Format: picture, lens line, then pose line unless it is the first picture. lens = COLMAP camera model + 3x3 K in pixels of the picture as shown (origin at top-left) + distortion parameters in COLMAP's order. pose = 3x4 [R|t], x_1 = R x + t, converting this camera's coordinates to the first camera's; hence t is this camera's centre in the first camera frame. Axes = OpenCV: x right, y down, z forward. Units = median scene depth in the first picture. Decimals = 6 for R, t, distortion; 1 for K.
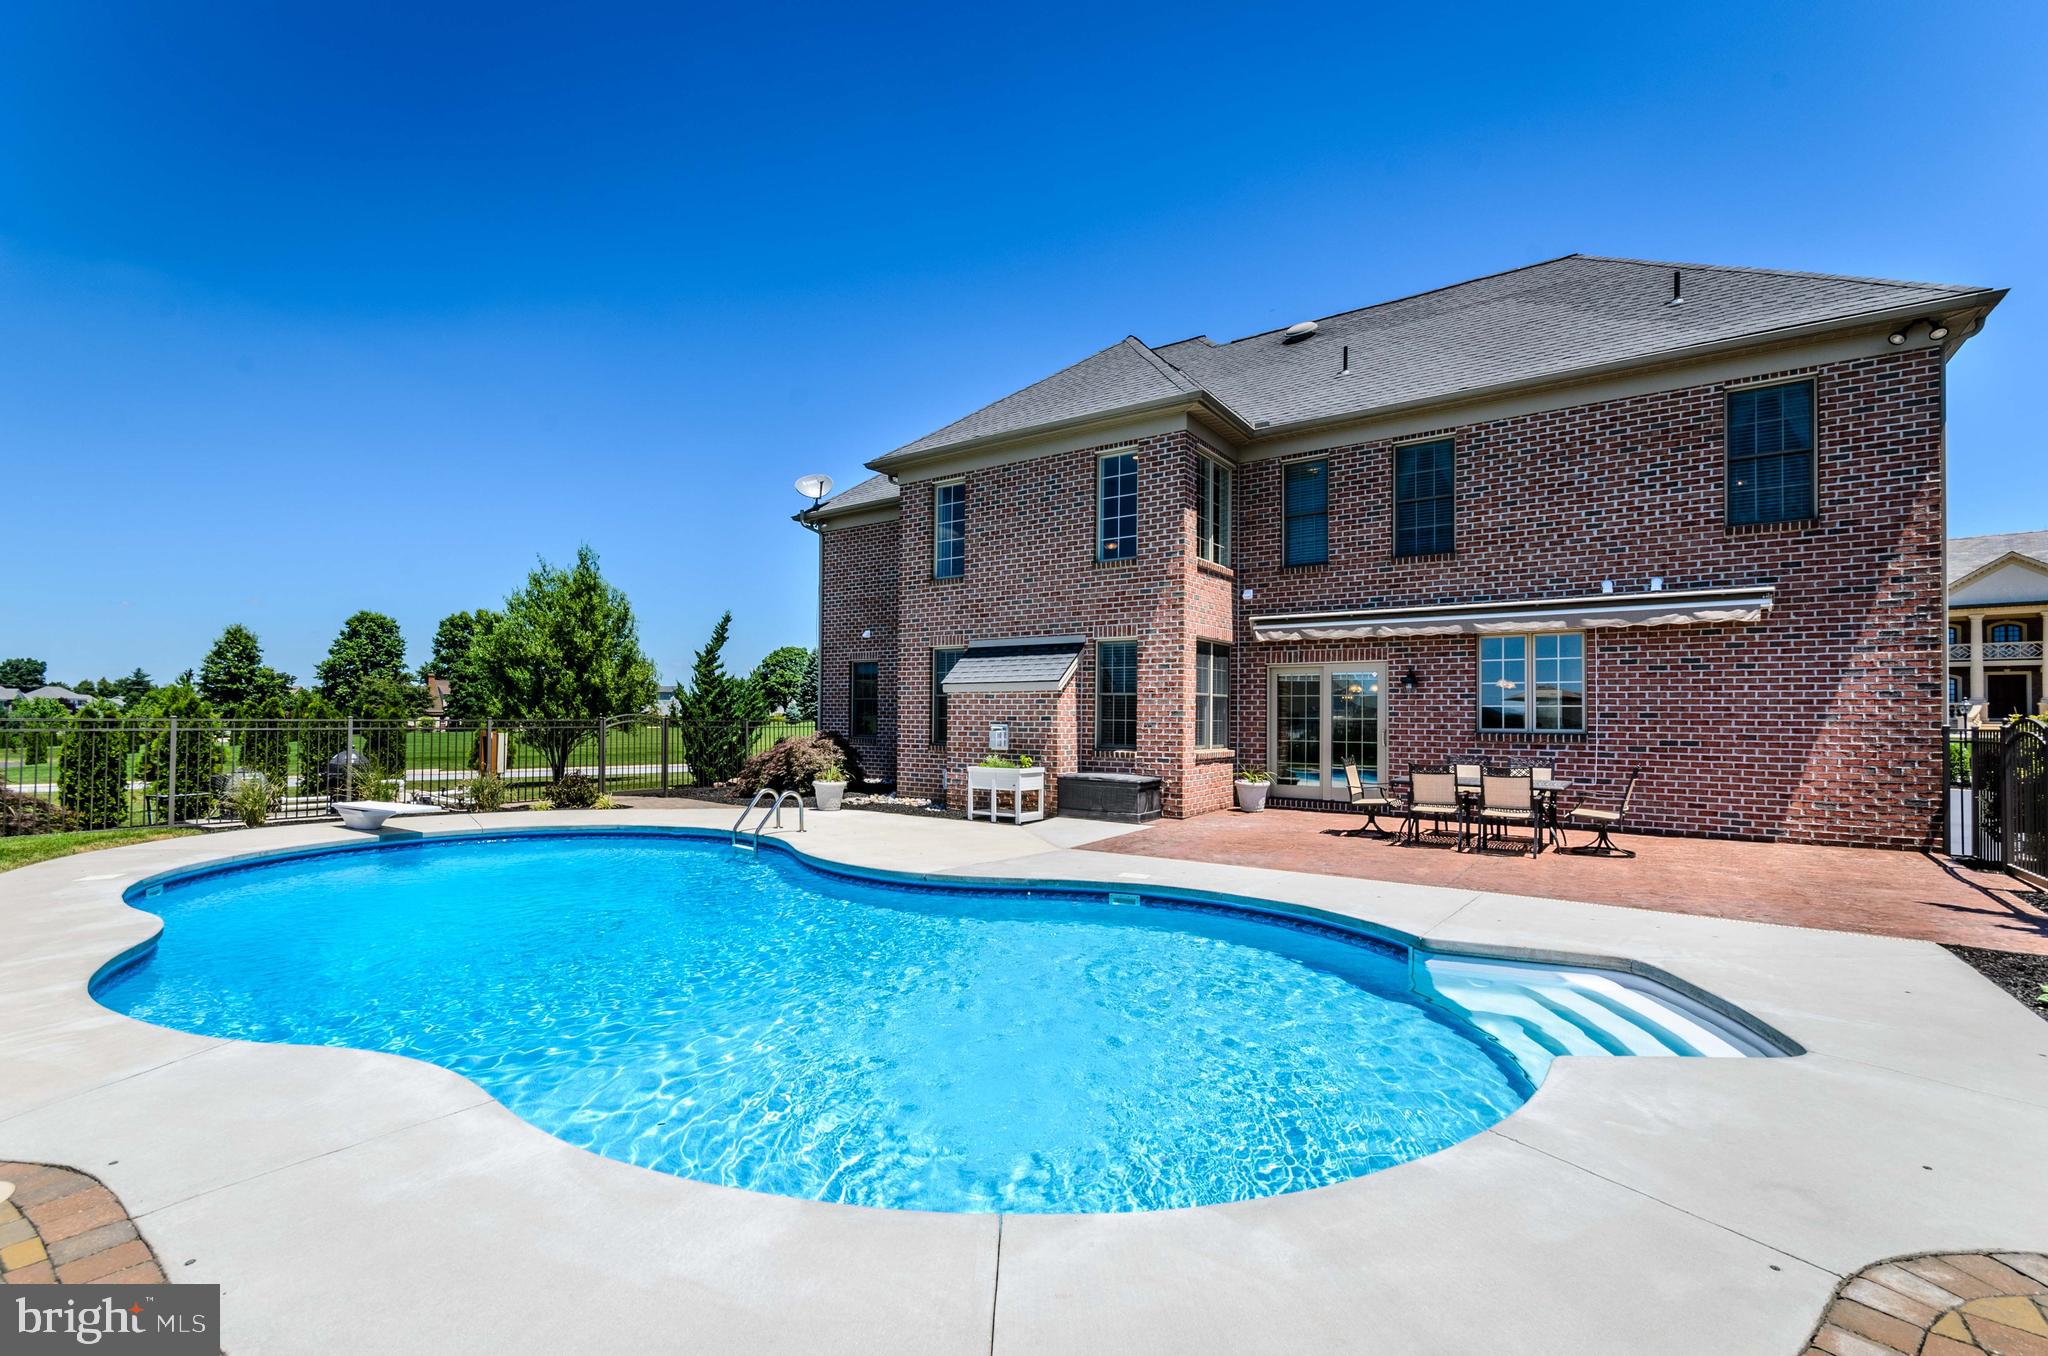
lens RADIAL K [[885.5, 0, 1024.0], [0, 885.5, 678.0], [0, 0, 1]] dist [-0.000725, 0.000211]
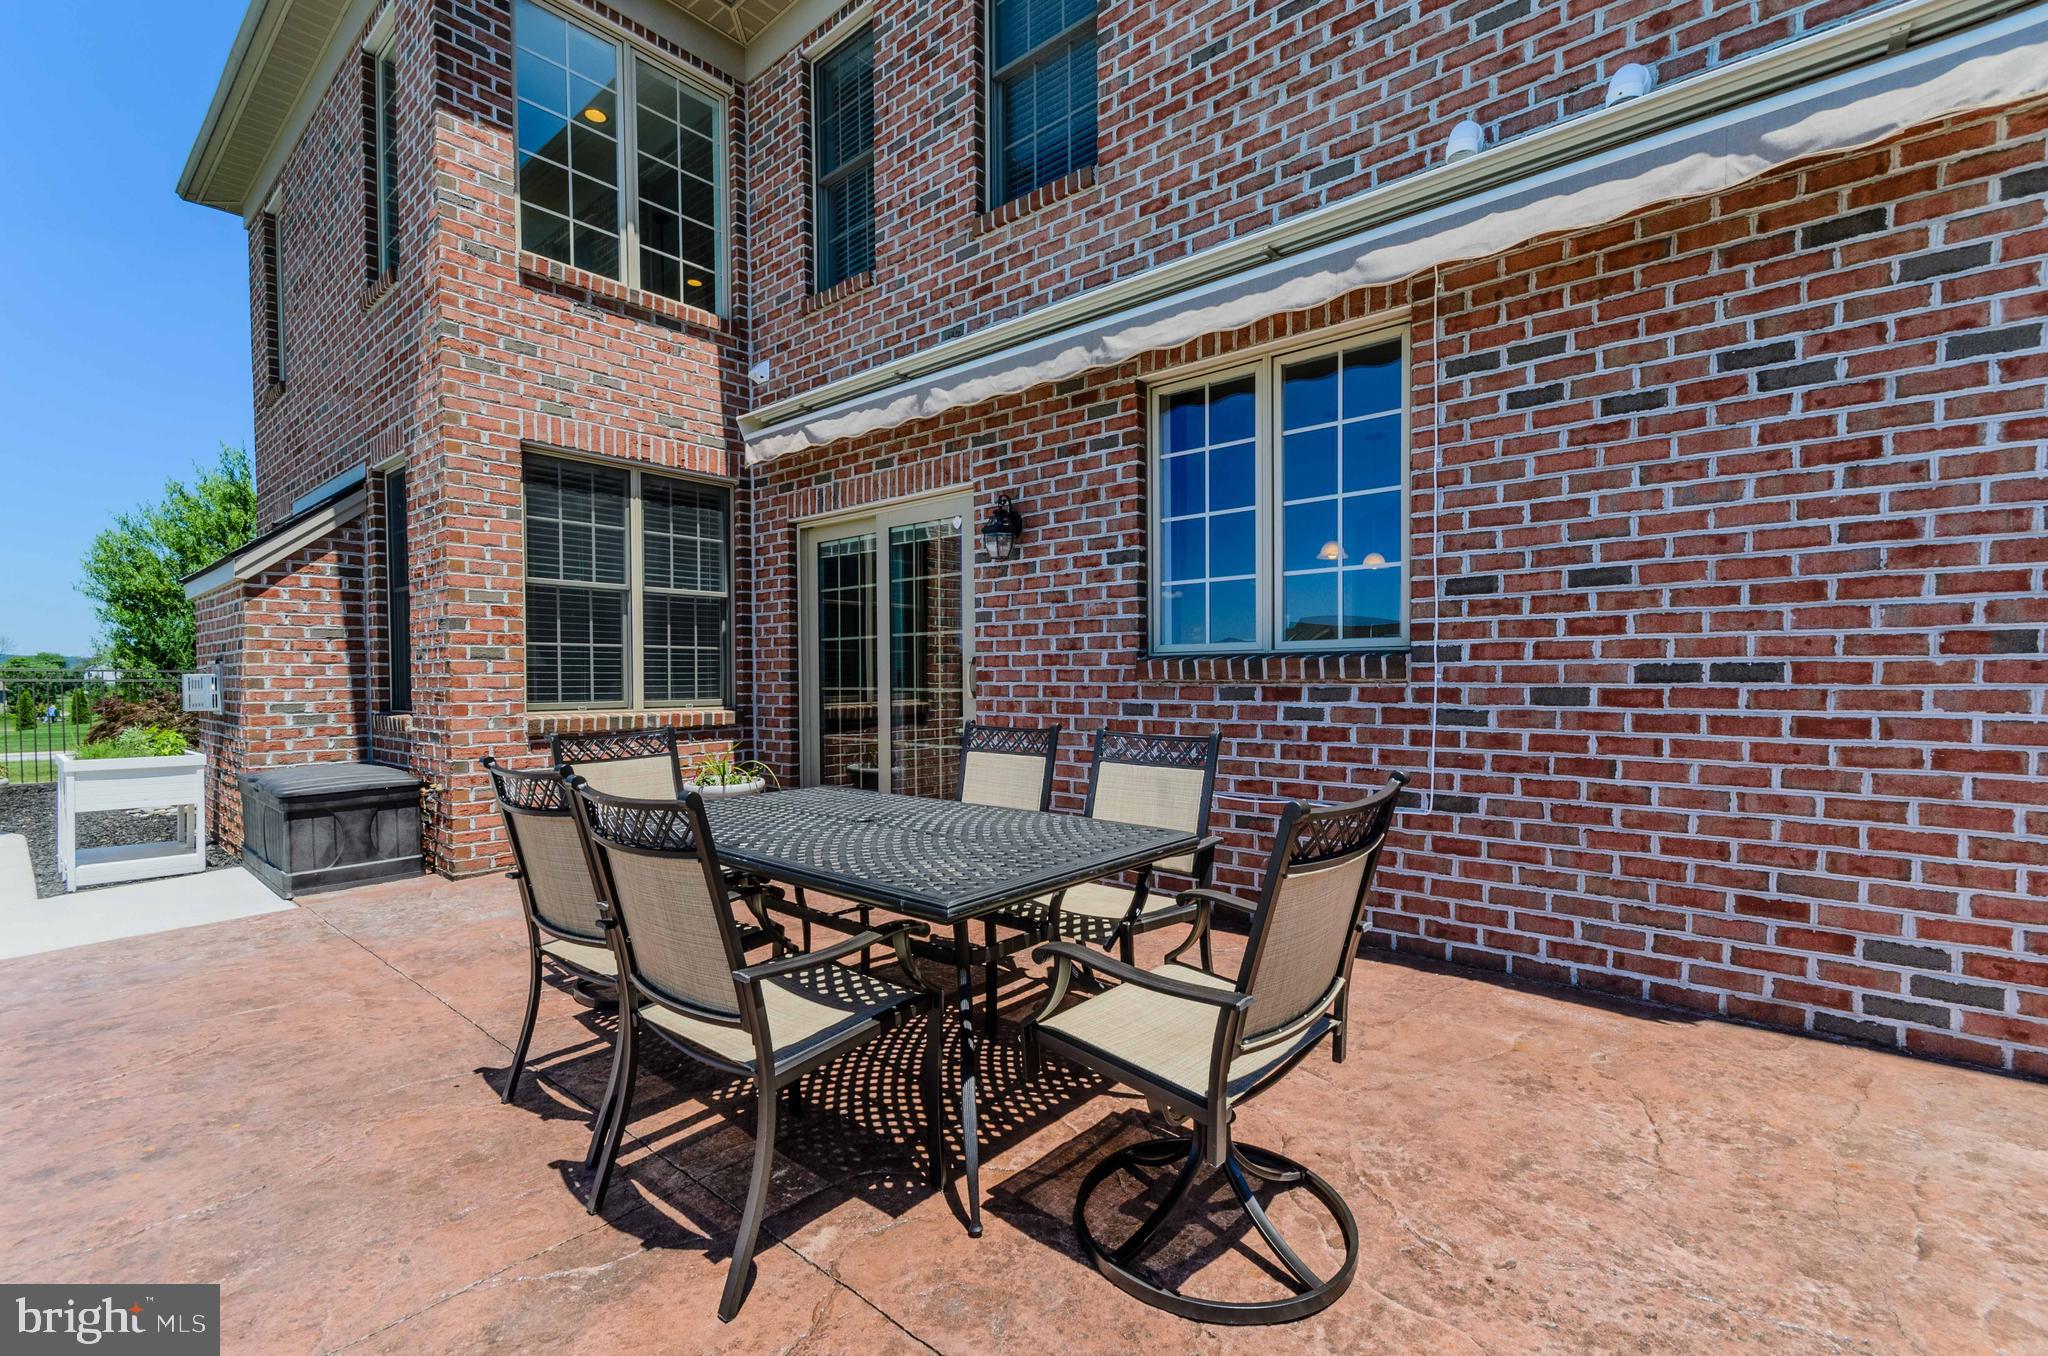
lens RADIAL K [[897.2, 0, 1024.0], [0, 897.2, 678.0], [0, 0, 1]] dist [0.000111, -0.000306]
pose [[0.994613, -0.011304, -0.103038, 0.534182], [0.015516, 0.999073, 0.040165, 0.058178], [0.102488, -0.041548, 0.993866, 0.672449]]
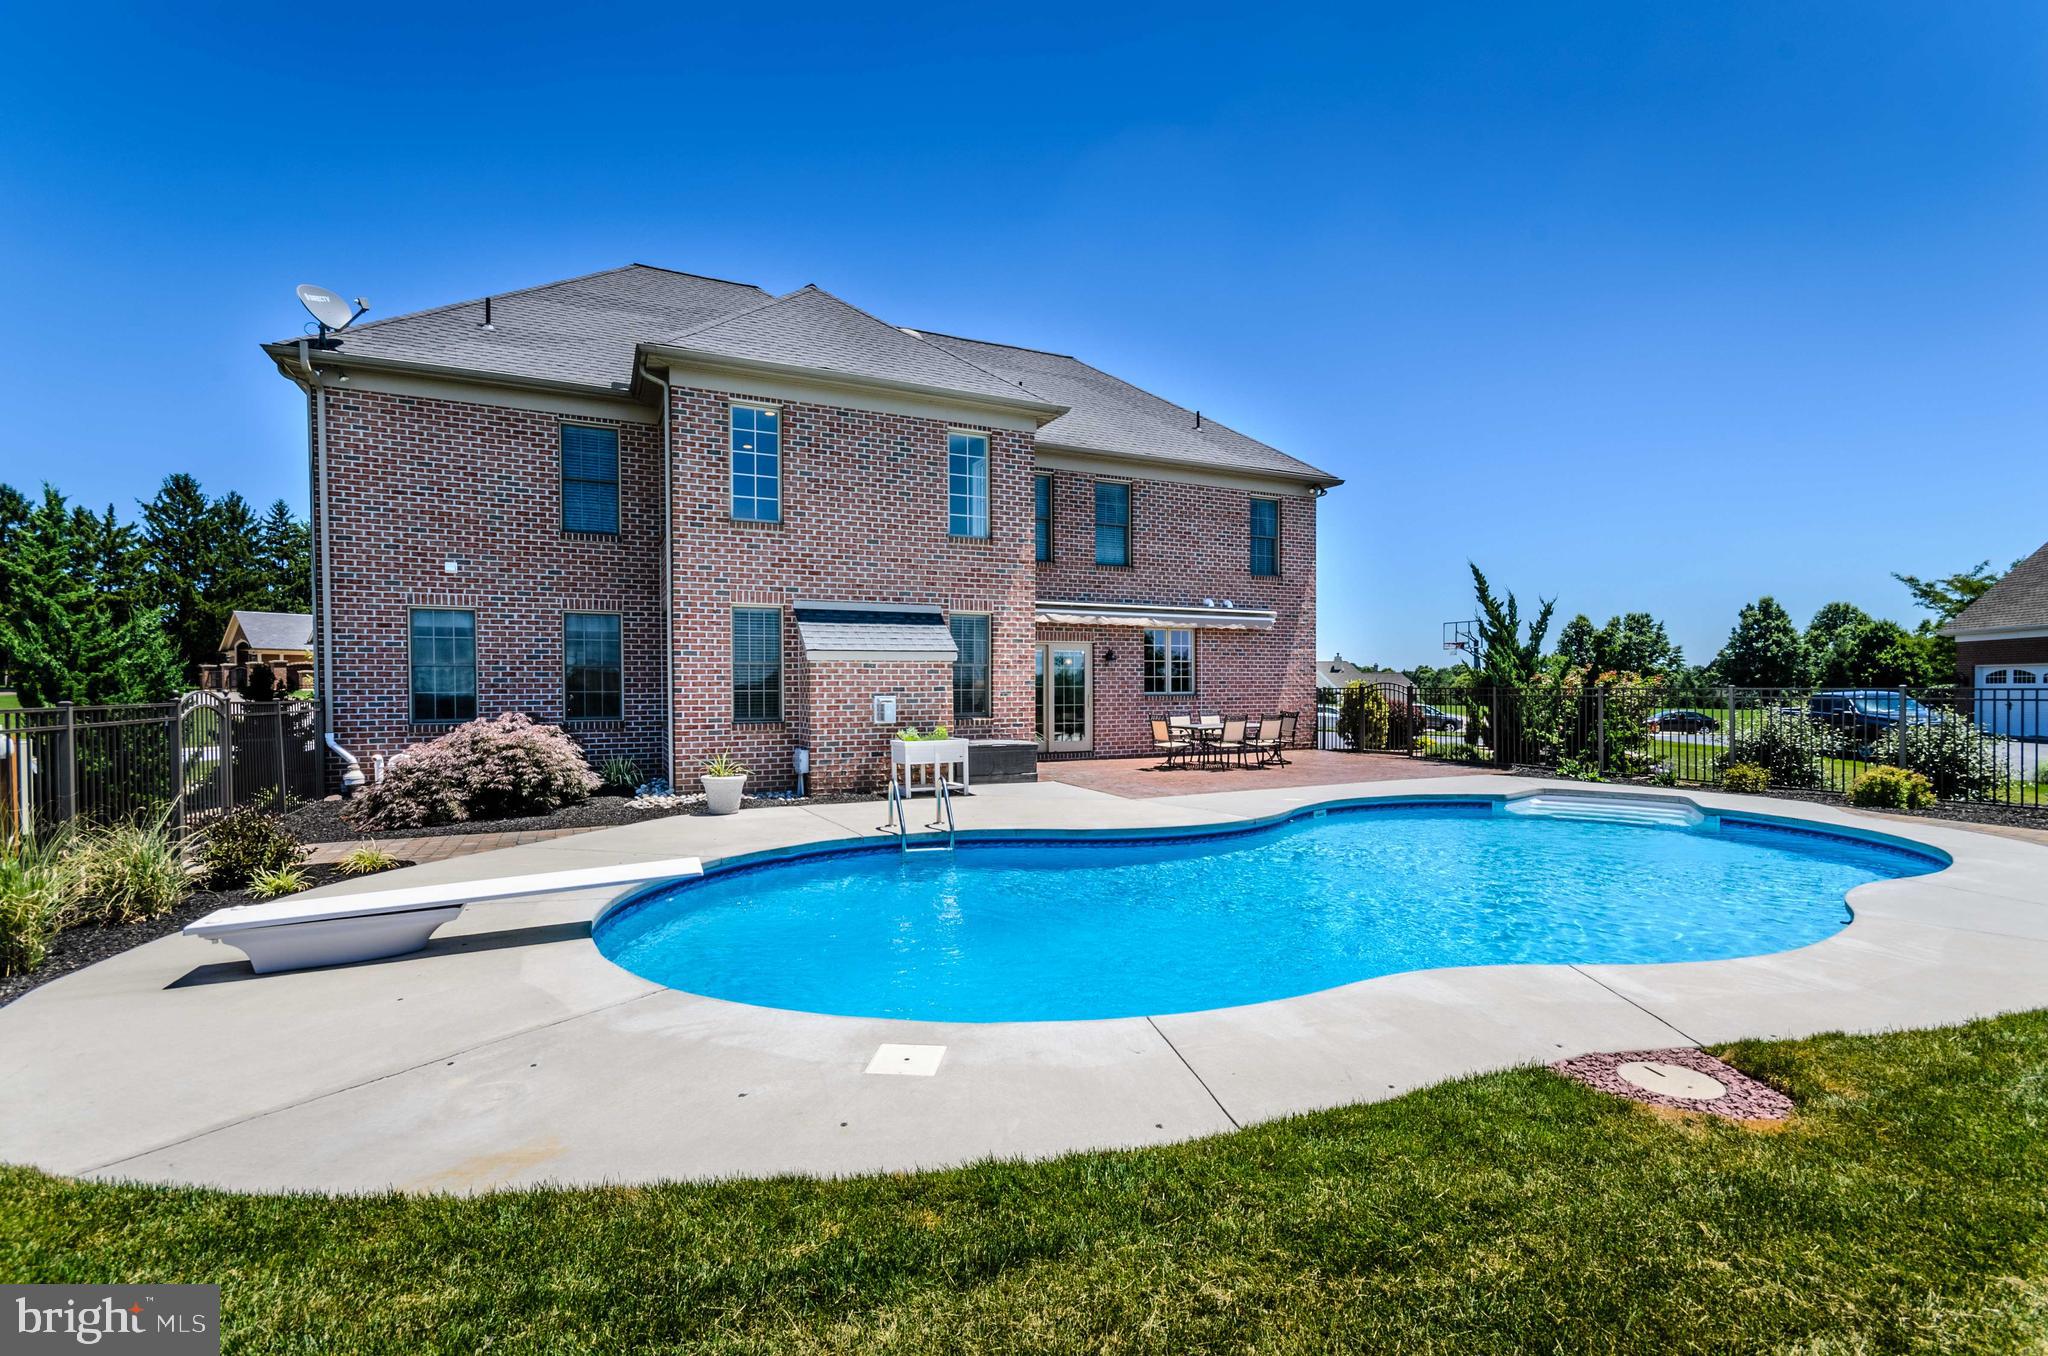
lens RADIAL K [[869.8, 0, 1024.0], [0, 869.8, 678.0], [0, 0, 1]] dist [0.016048, 0.000142]
pose [[0.500948, 0.001475, 0.865476, -0.869968], [-0.024719, 0.999615, 0.012604, 0.021998], [-0.865124, -0.027707, 0.500792, 0.488794]]
